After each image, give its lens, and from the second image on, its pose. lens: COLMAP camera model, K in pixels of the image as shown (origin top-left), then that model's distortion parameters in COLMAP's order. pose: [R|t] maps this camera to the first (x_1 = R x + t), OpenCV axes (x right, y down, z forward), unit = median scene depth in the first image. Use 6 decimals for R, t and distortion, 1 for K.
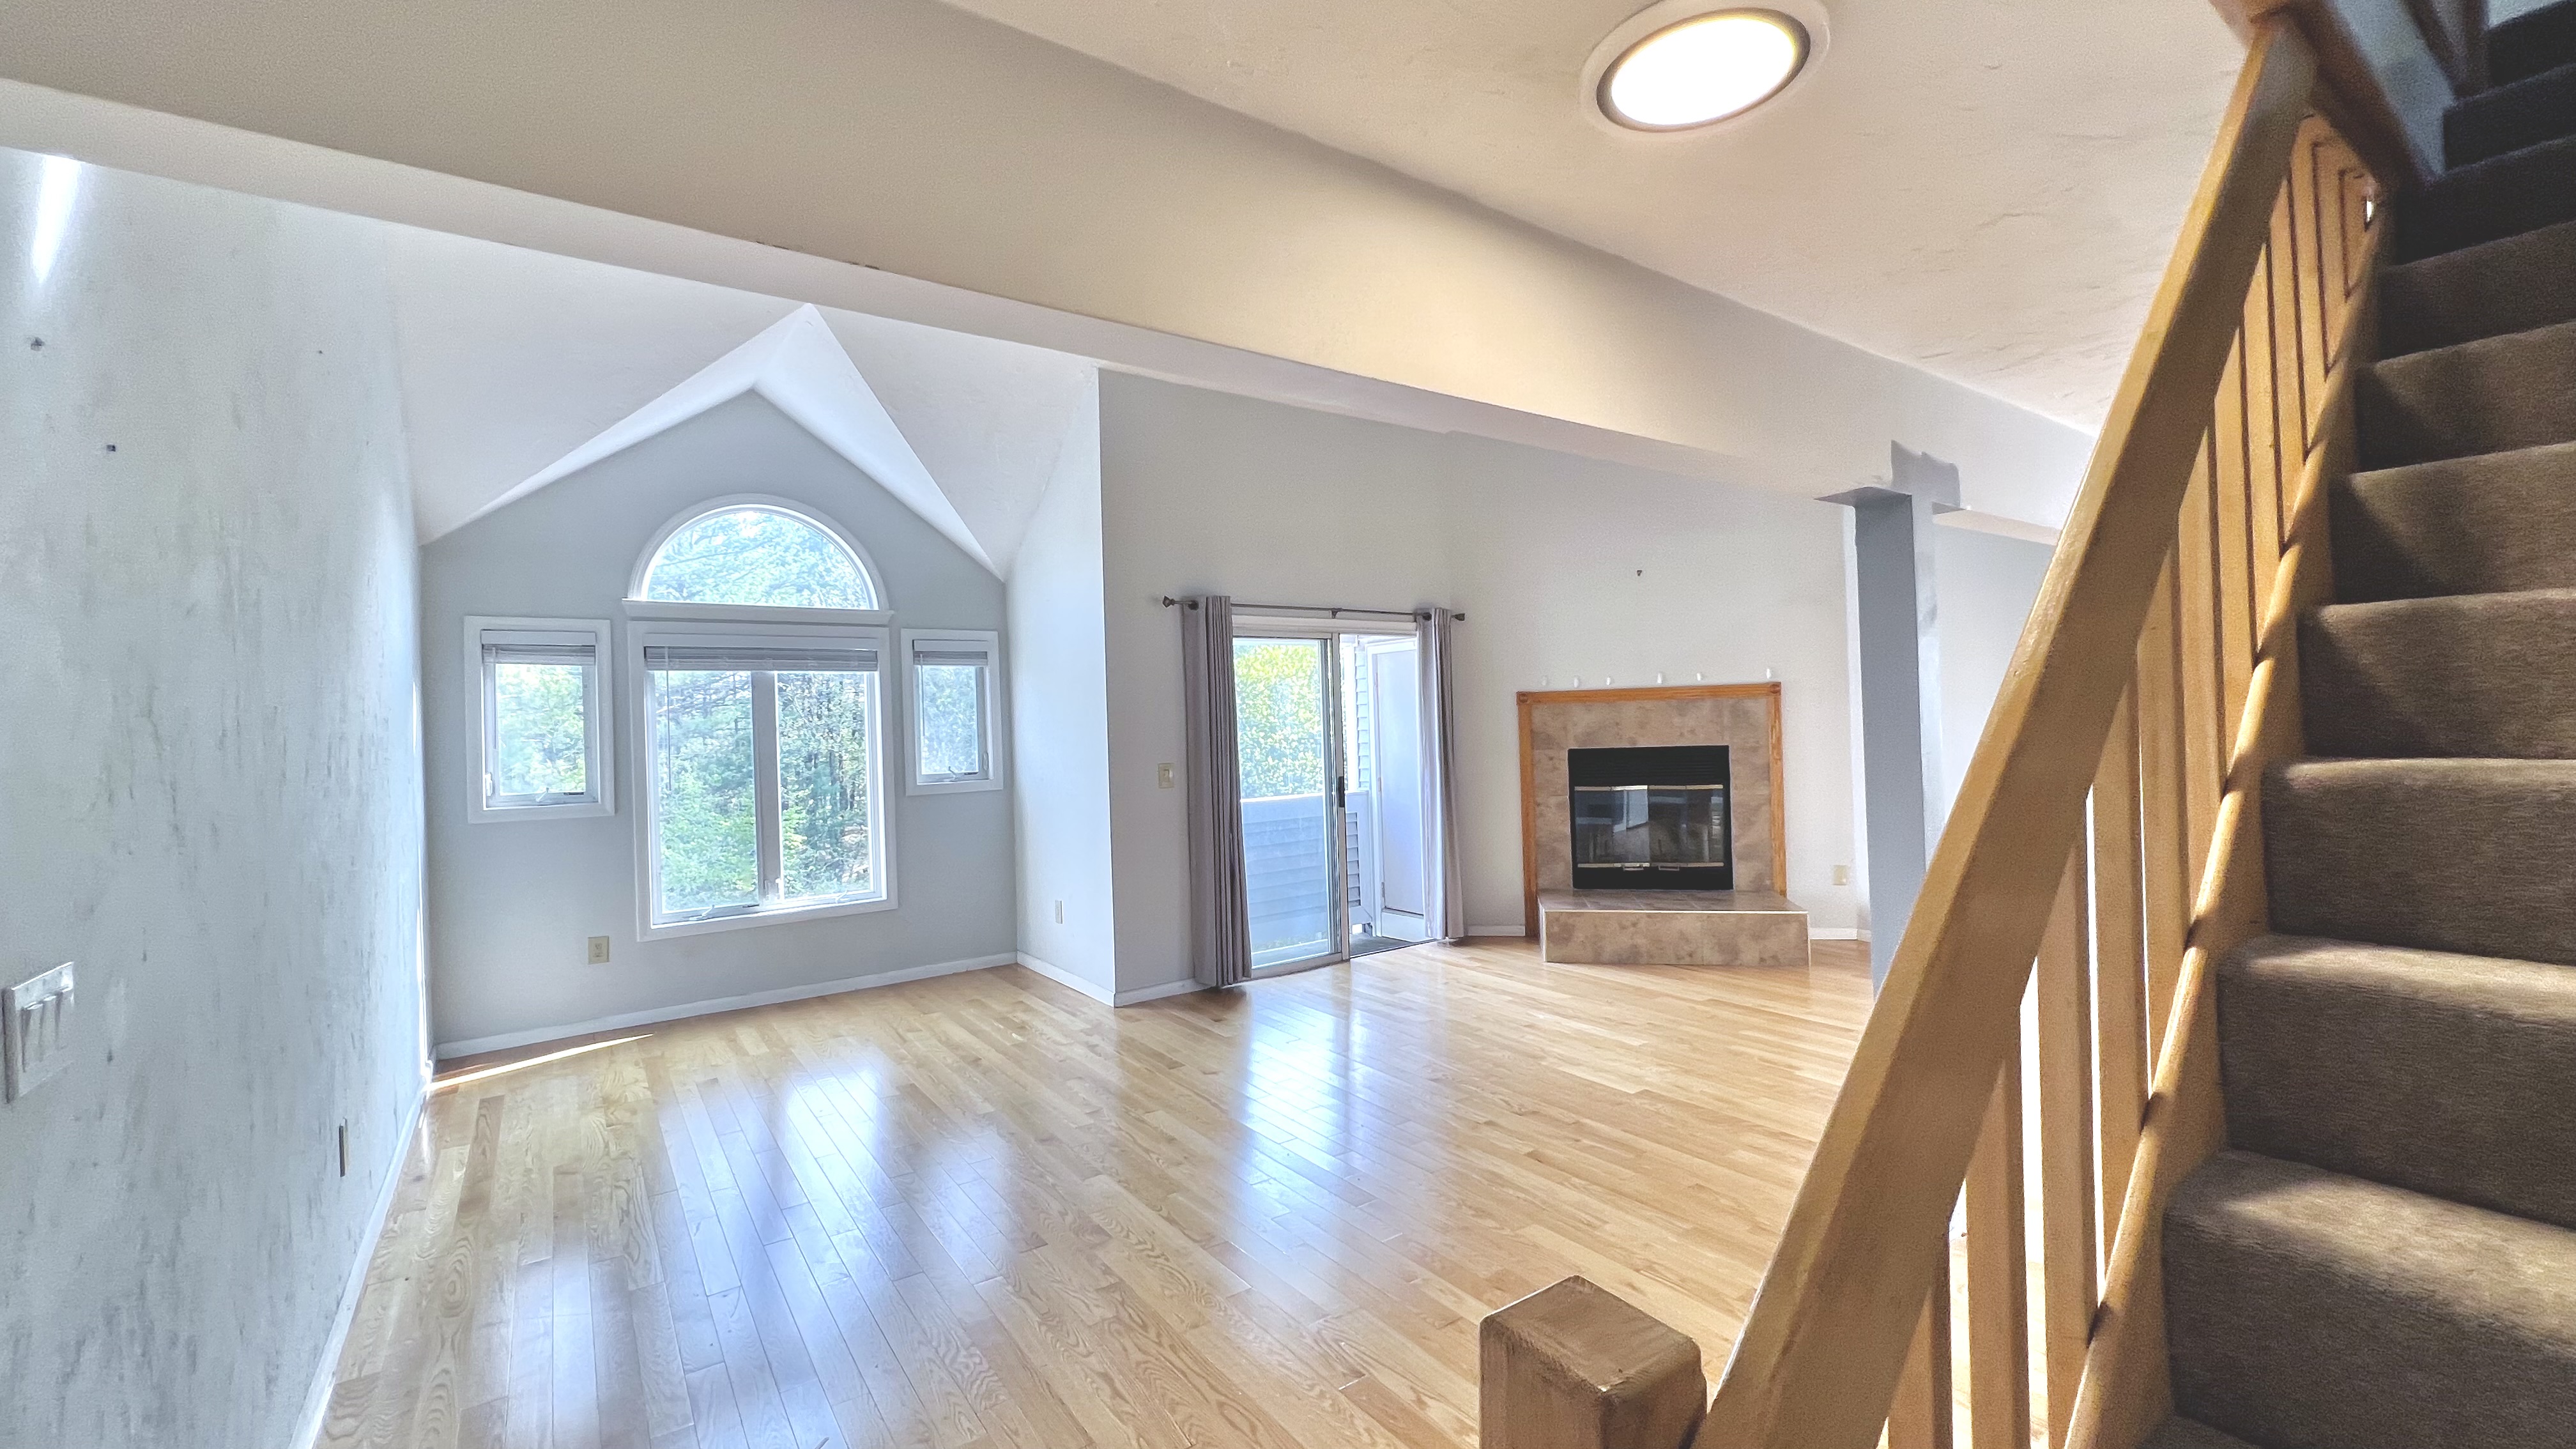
lens RADIAL K [[1043.9, 0, 1287.7], [0, 1043.9, 716.1], [0, 0, 1]] dist [-0.001024, 0.001017]
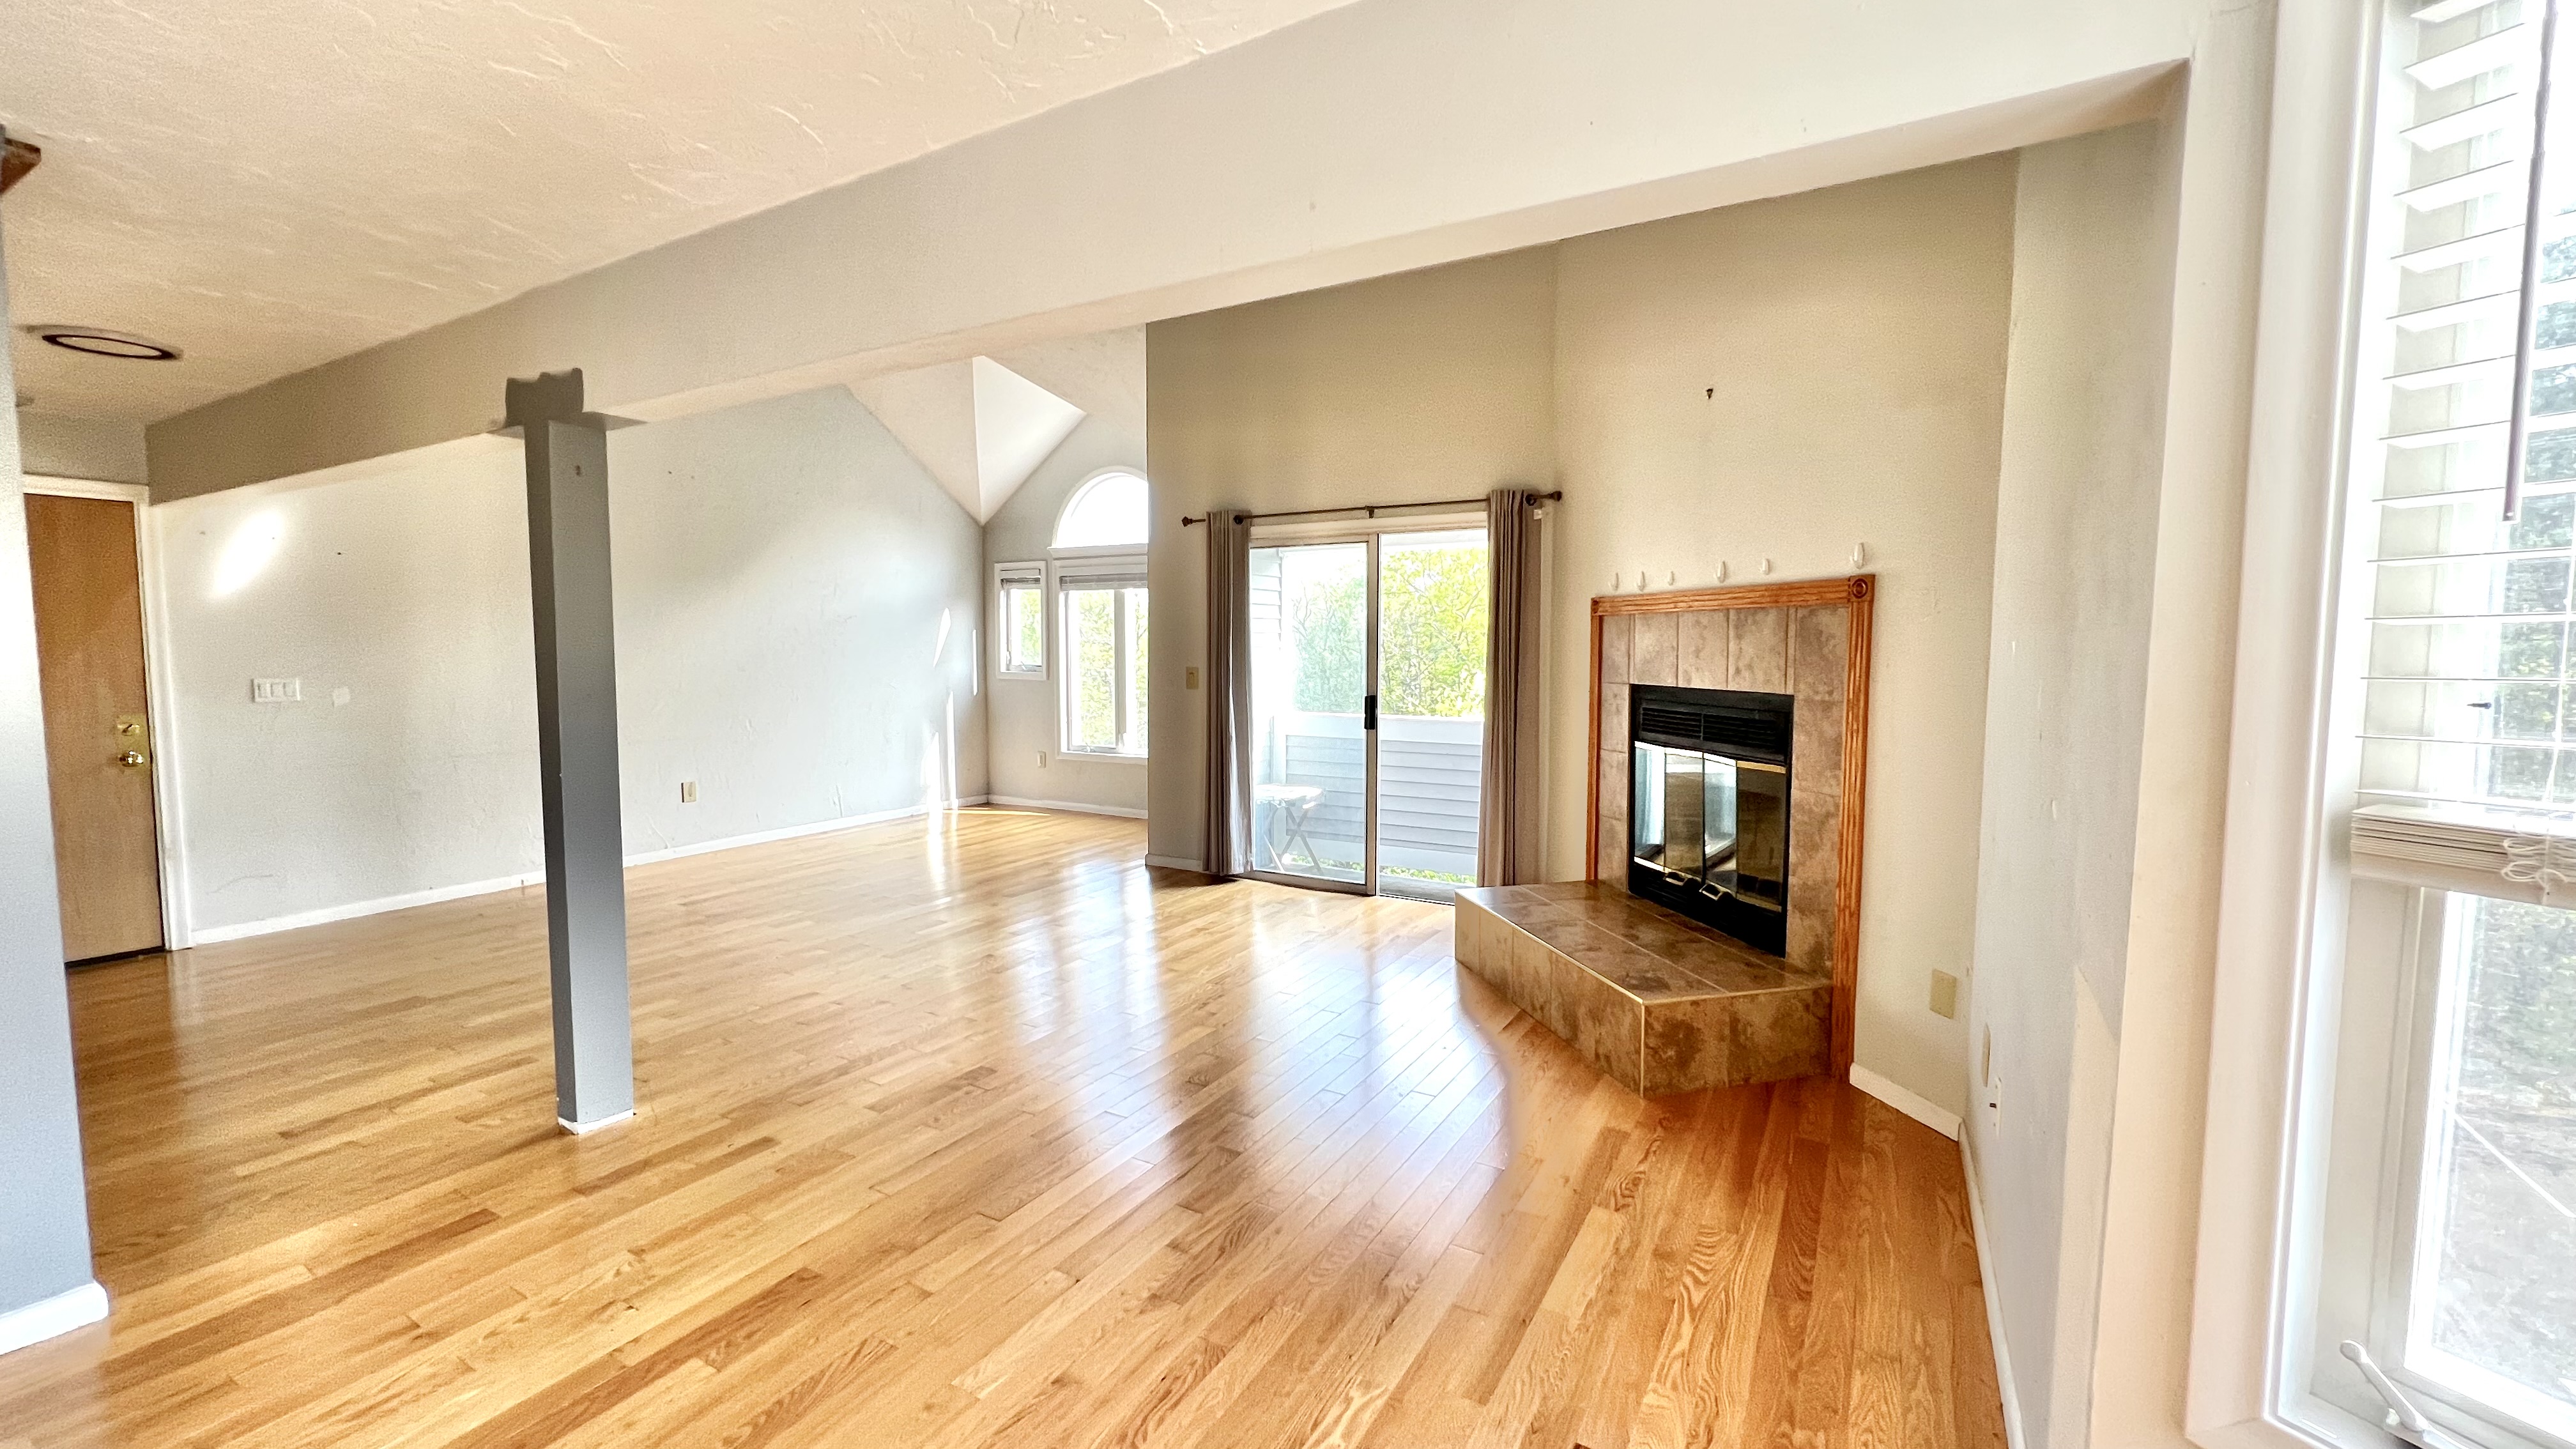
lens RADIAL K [[1037.1, 0, 1284.6], [0, 1037.1, 714.9], [0, 0, 1]] dist [0.002601, 0.000704]
pose [[0.404378, 0.093456, -0.909805, 0.840972], [-0.009842, 0.995153, 0.097848, -0.012135], [0.914539, -0.030613, 0.403338, 0.571701]]
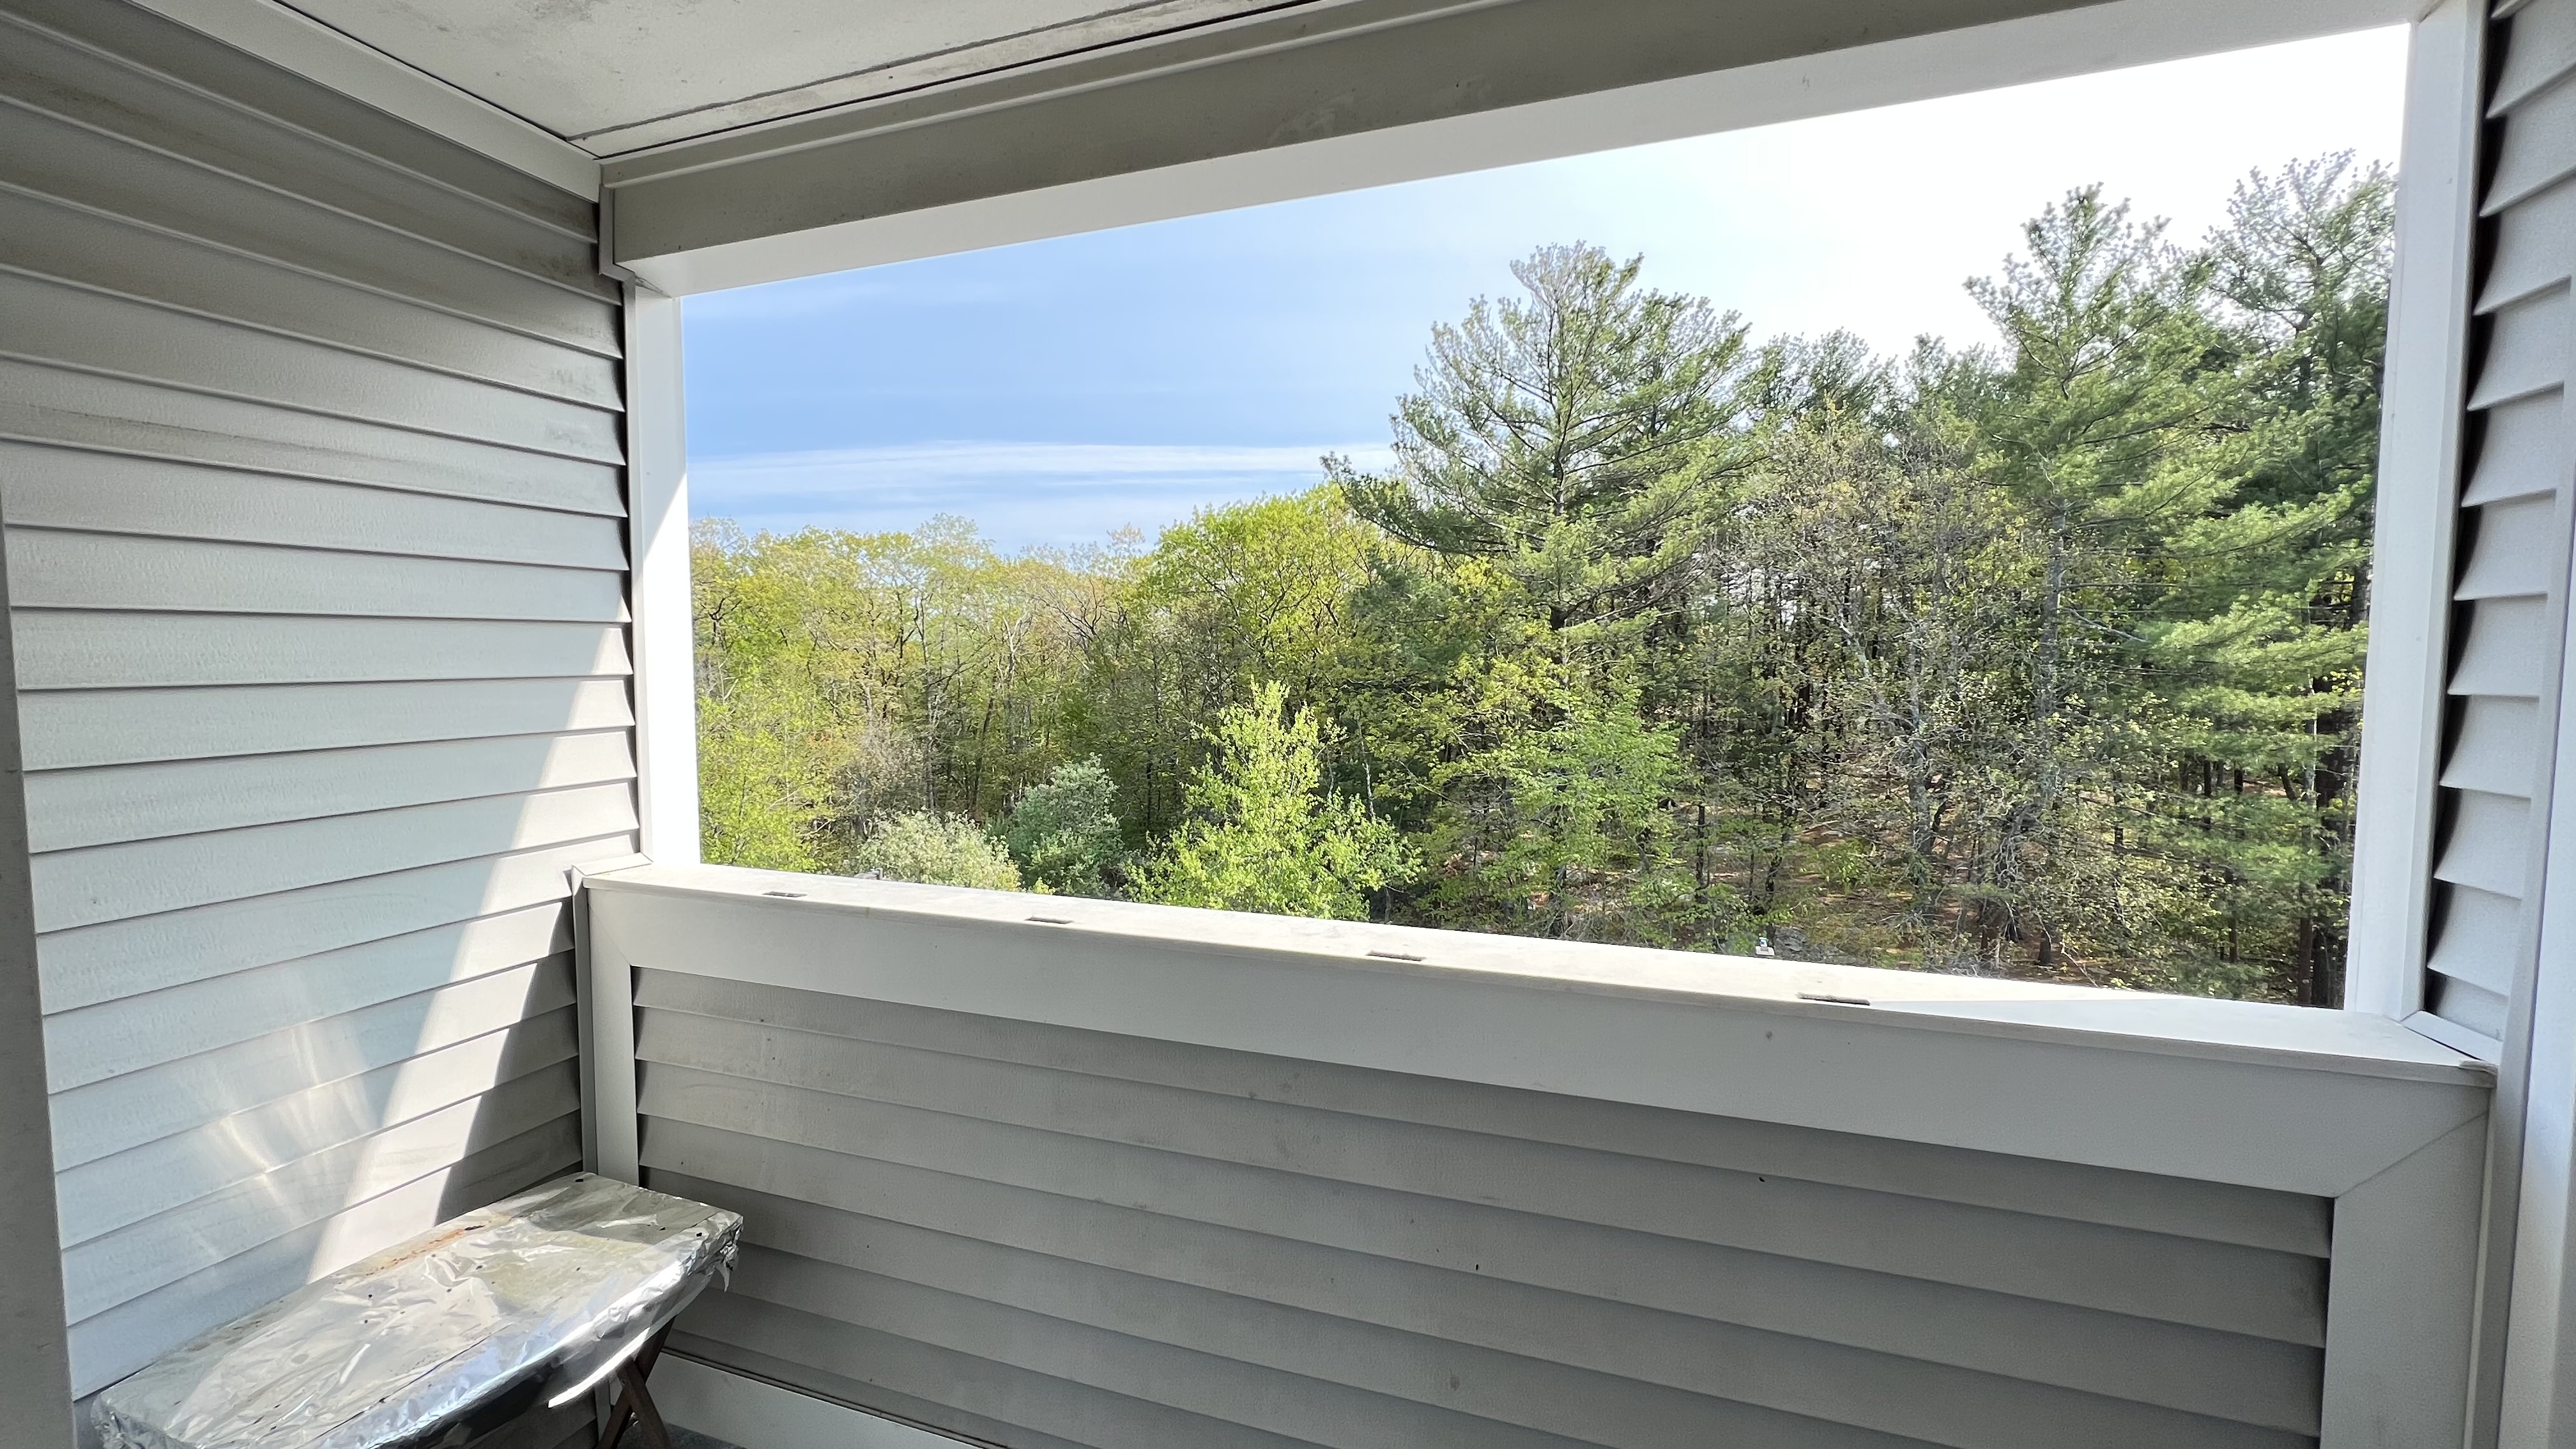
lens RADIAL K [[1043.9, 0, 1287.7], [0, 1043.9, 716.1], [0, 0, 1]] dist [-0.001024, 0.001017]
pose [[0.568957, 0.080282, -0.818439, 0.114926], [-0.012860, 0.995970, 0.088756, 0.024591], [0.822267, -0.039973, 0.567696, 1.039696]]
